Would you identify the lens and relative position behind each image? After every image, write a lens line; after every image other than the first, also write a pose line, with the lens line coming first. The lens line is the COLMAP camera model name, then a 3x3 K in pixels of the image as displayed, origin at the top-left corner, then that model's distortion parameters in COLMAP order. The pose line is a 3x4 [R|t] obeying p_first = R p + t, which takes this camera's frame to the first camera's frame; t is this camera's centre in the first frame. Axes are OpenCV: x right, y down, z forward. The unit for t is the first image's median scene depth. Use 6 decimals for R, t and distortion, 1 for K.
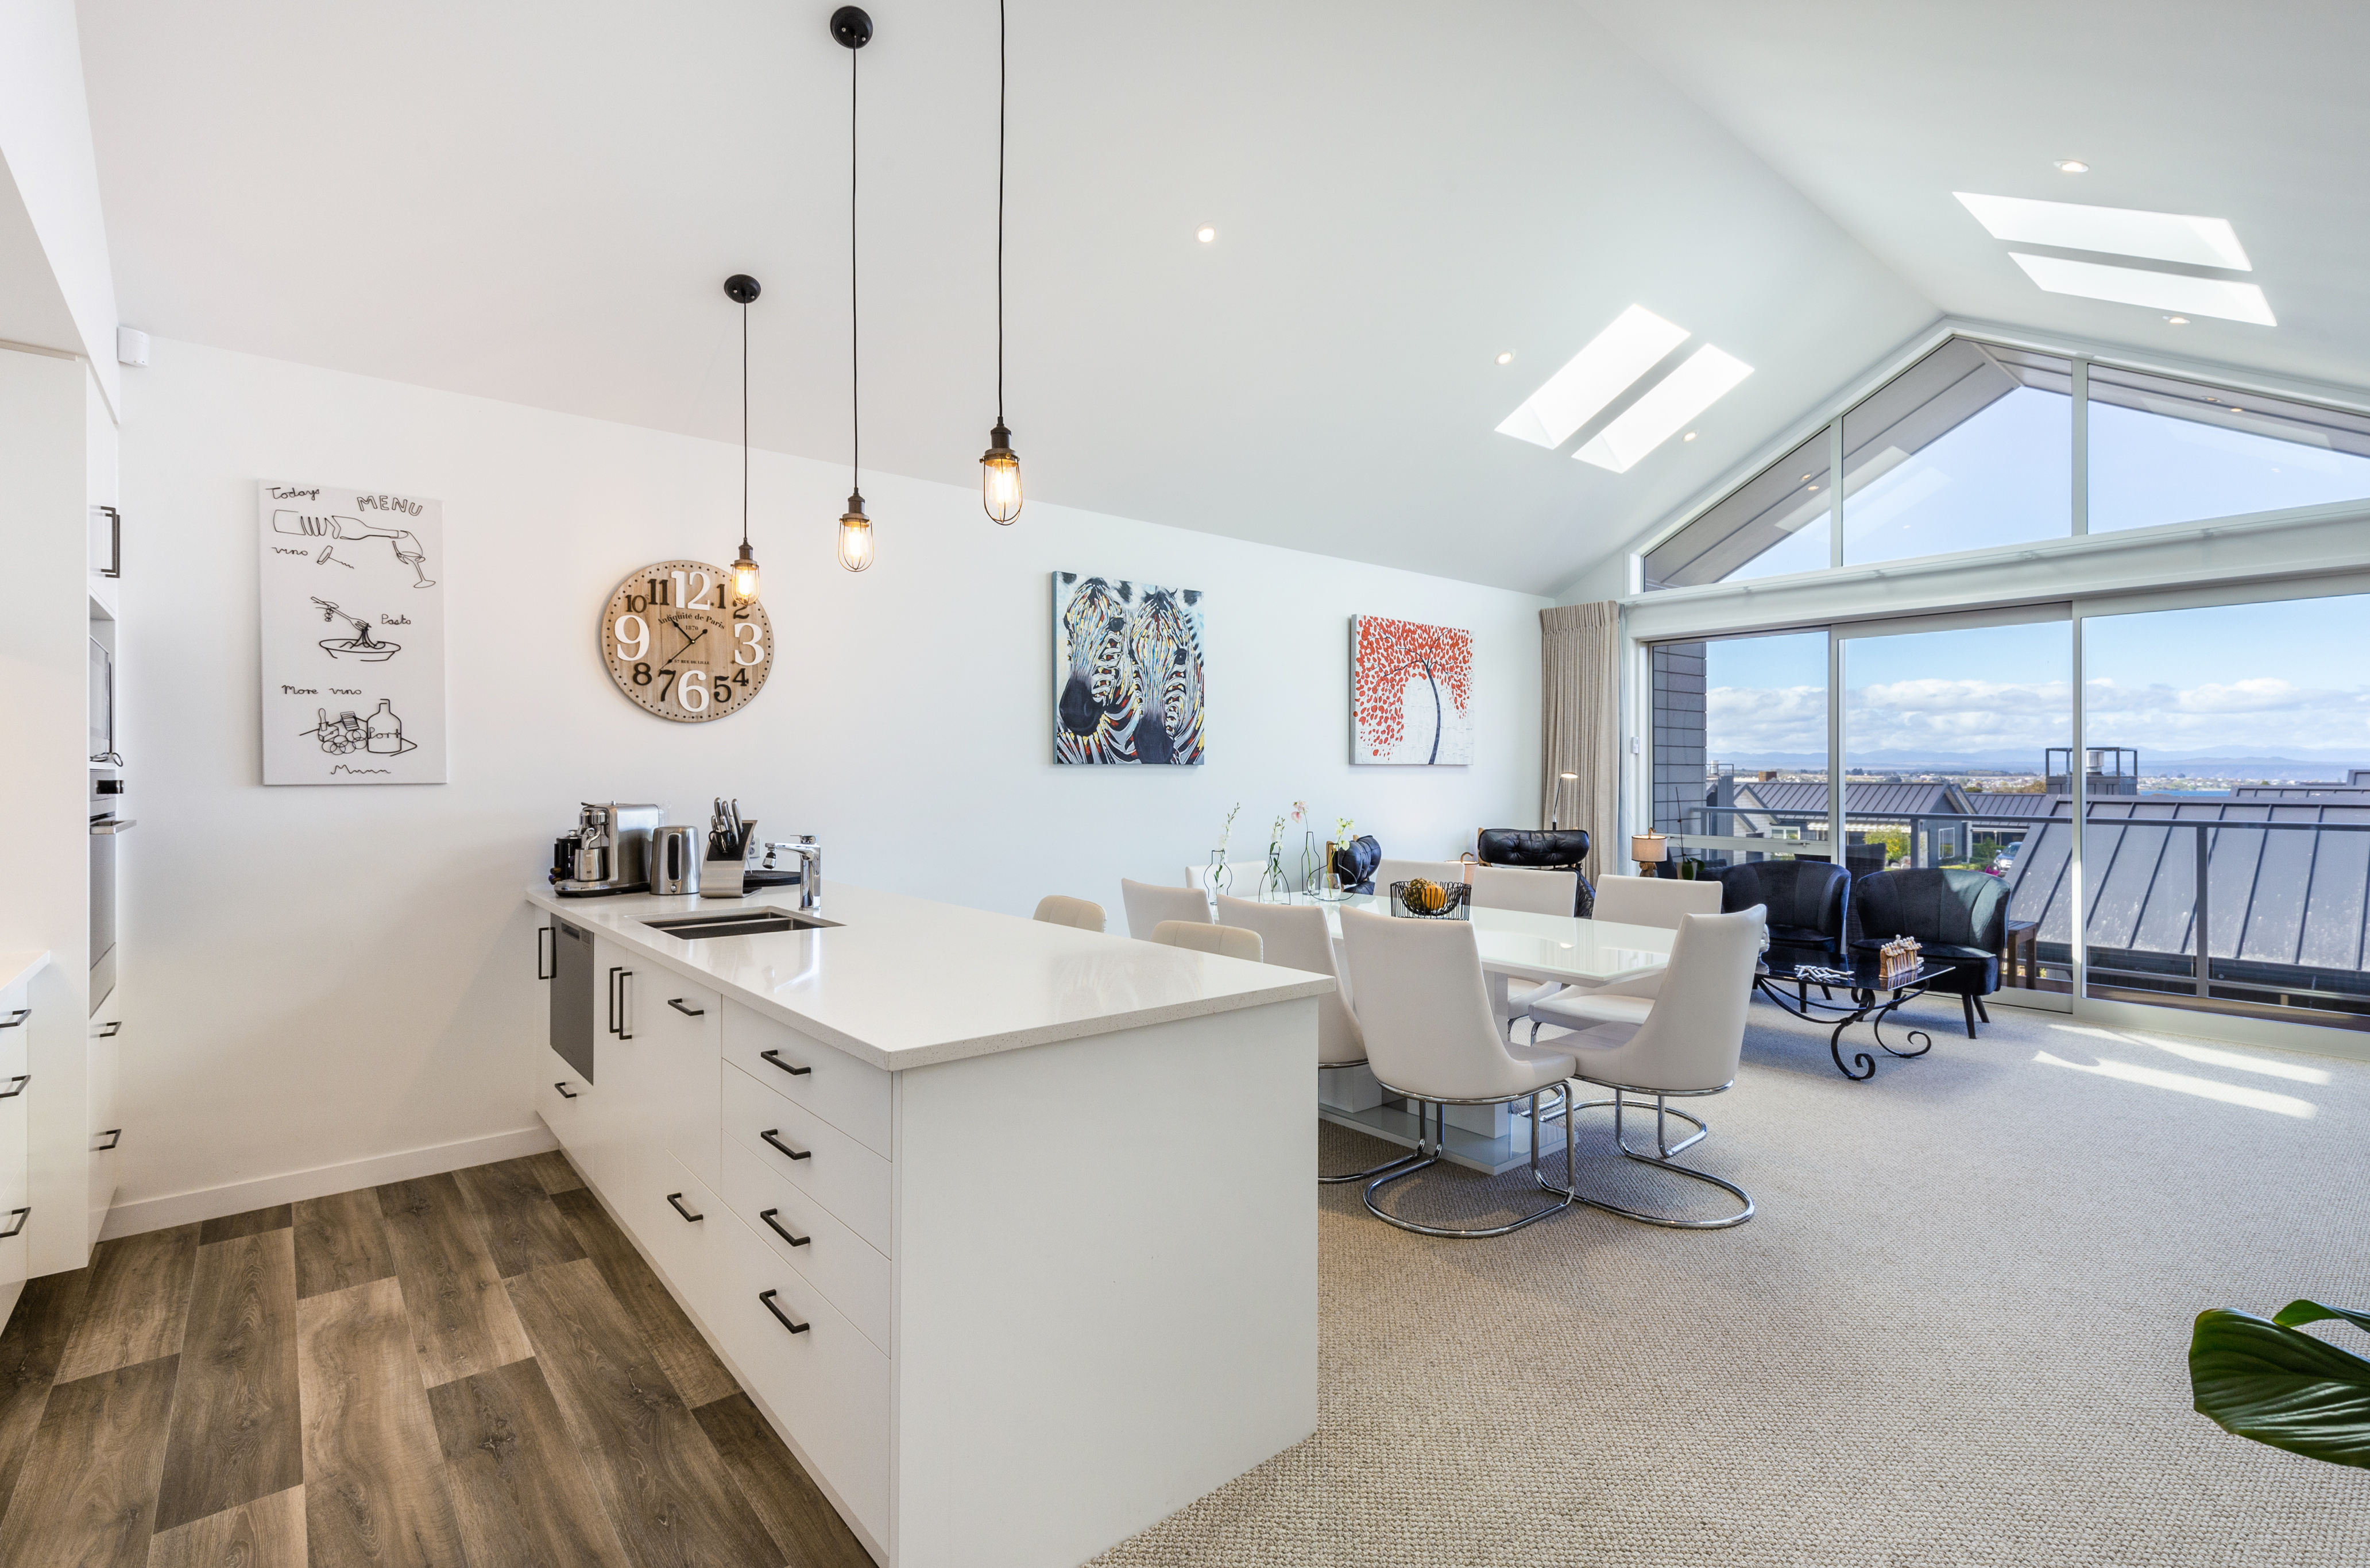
lens RADIAL K [[1083.4, 0, 1195.2], [0, 1083.4, 782.3], [0, 0, 1]] dist [-0.003406, -0.000672]
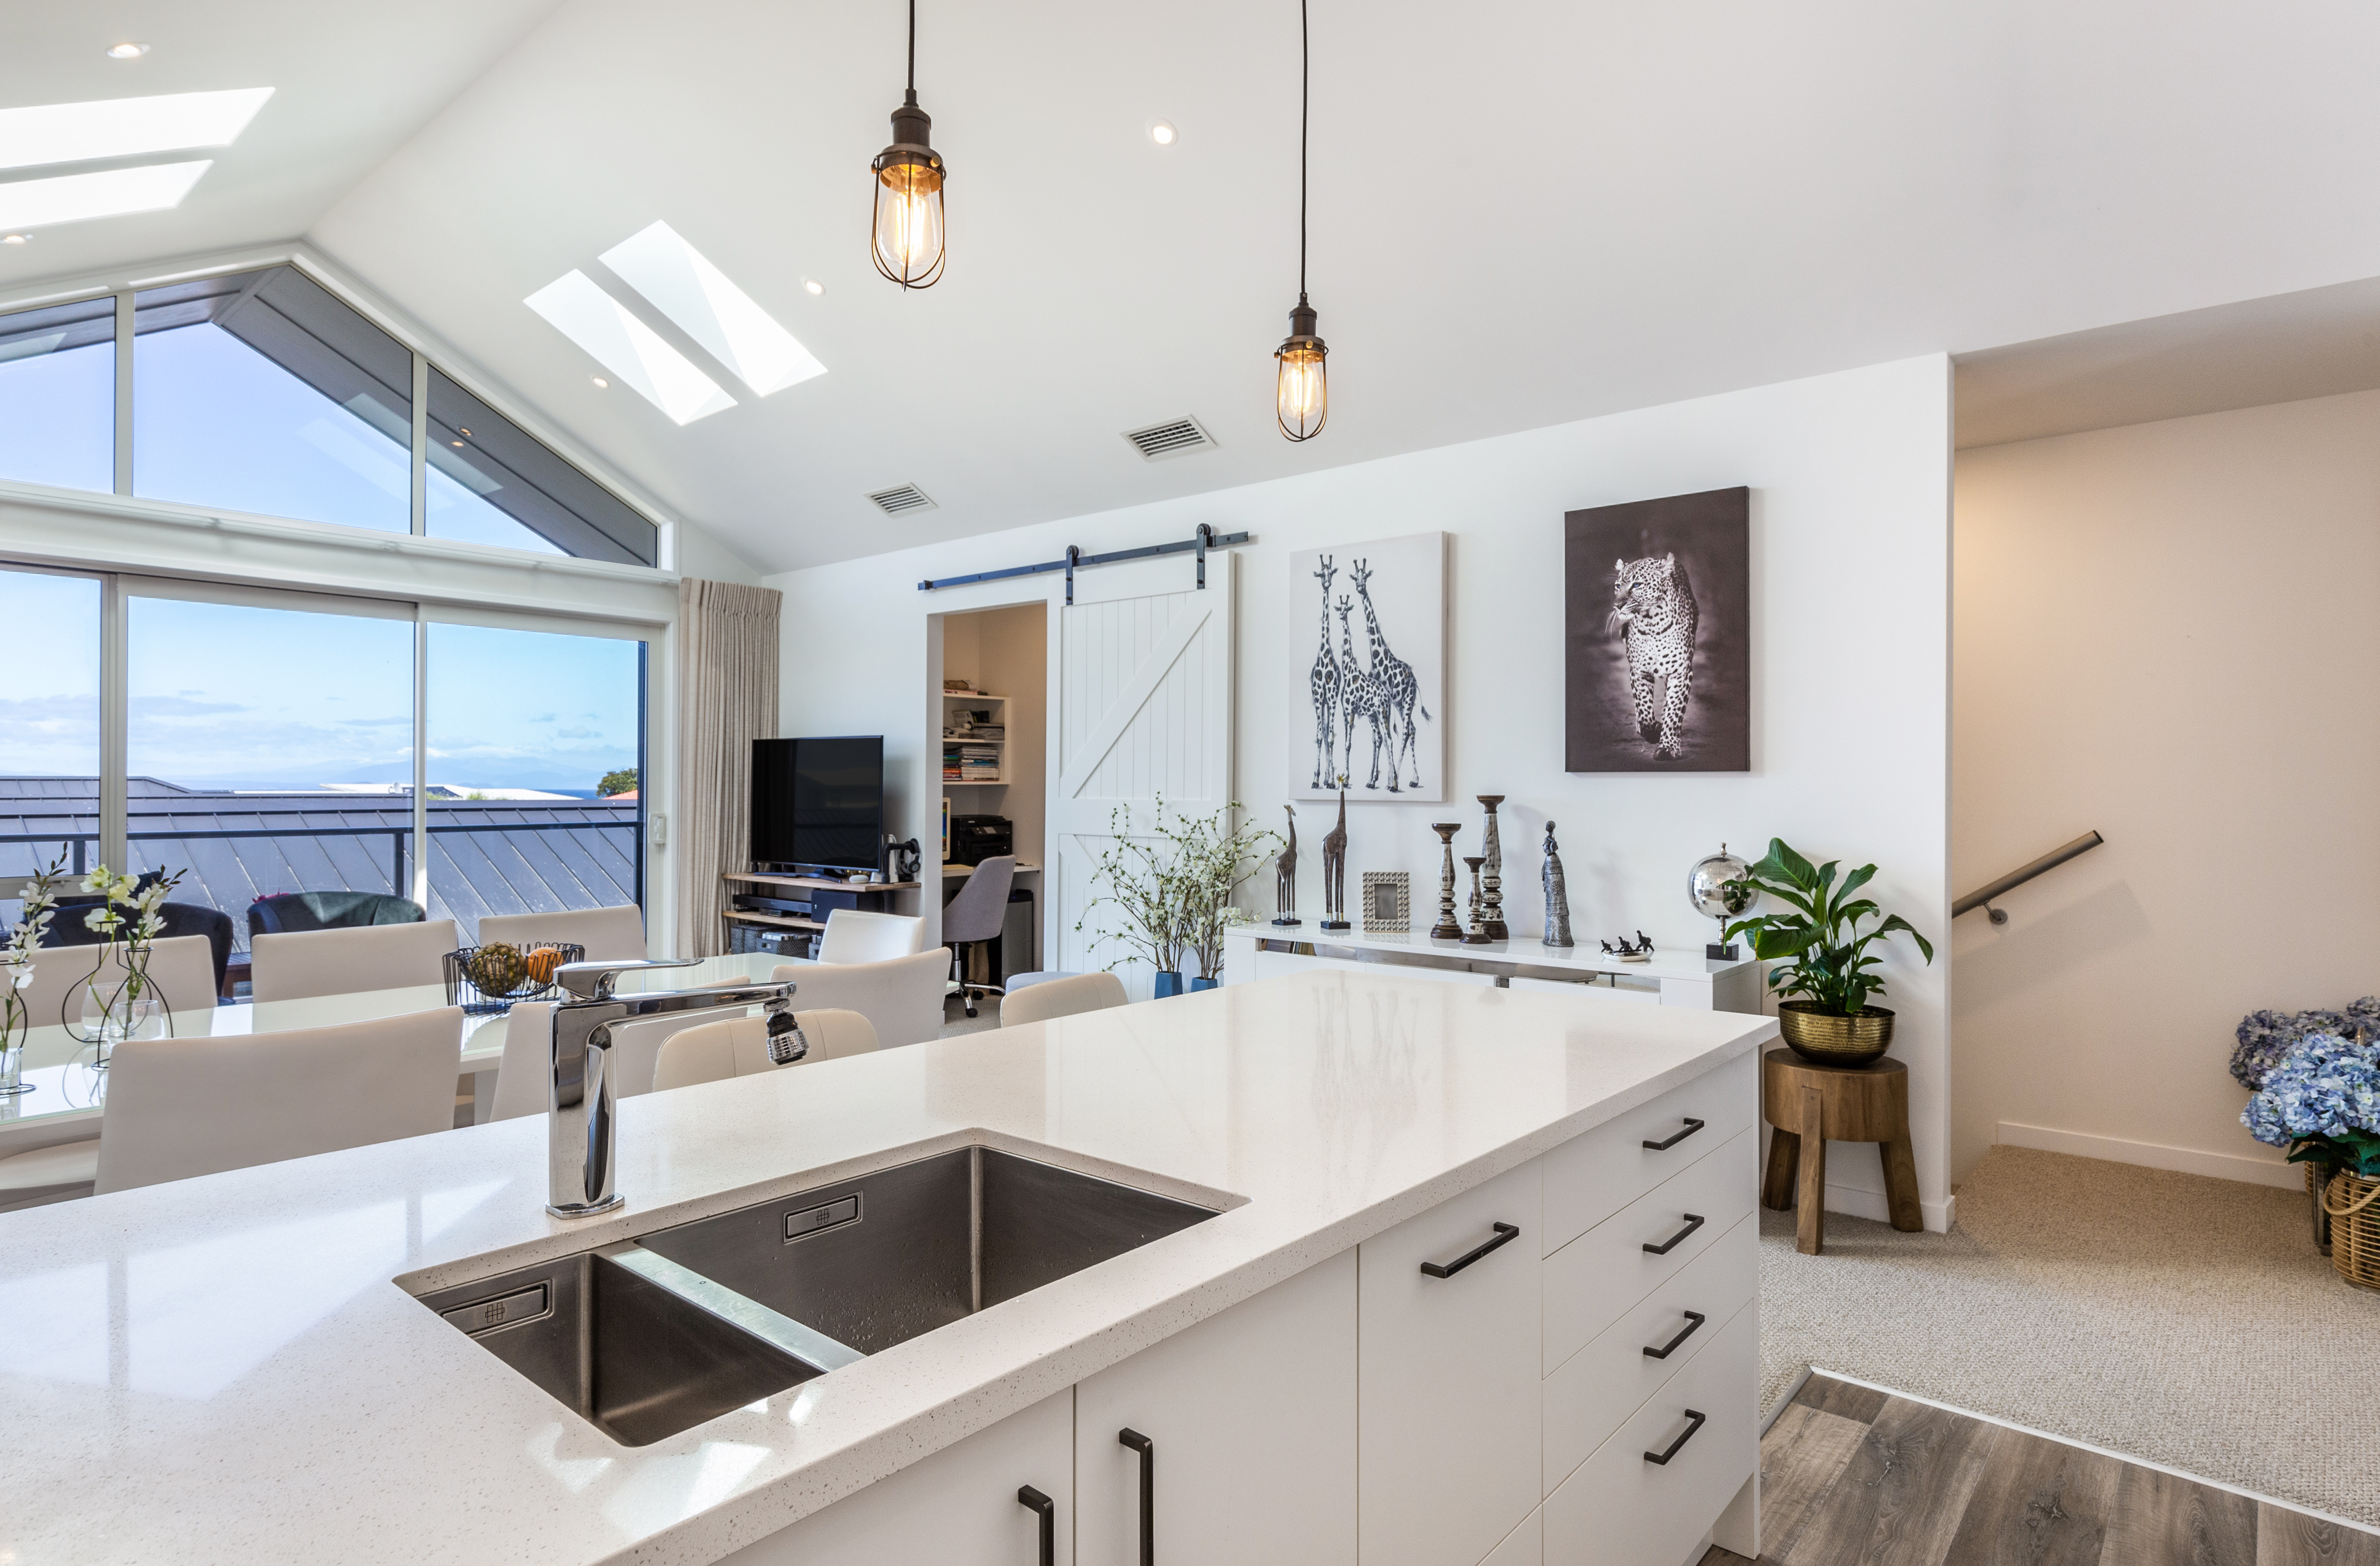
lens RADIAL K [[1282.2, 0, 1197.2], [0, 1282.2, 776.3], [0, 0, 1]] dist [0.007713, 0.003000]
pose [[-0.162750, 0.001924, 0.986665, -1.397078], [0.005969, 0.999982, -0.000966, -0.025474], [-0.986649, 0.005732, -0.162759, 1.631387]]
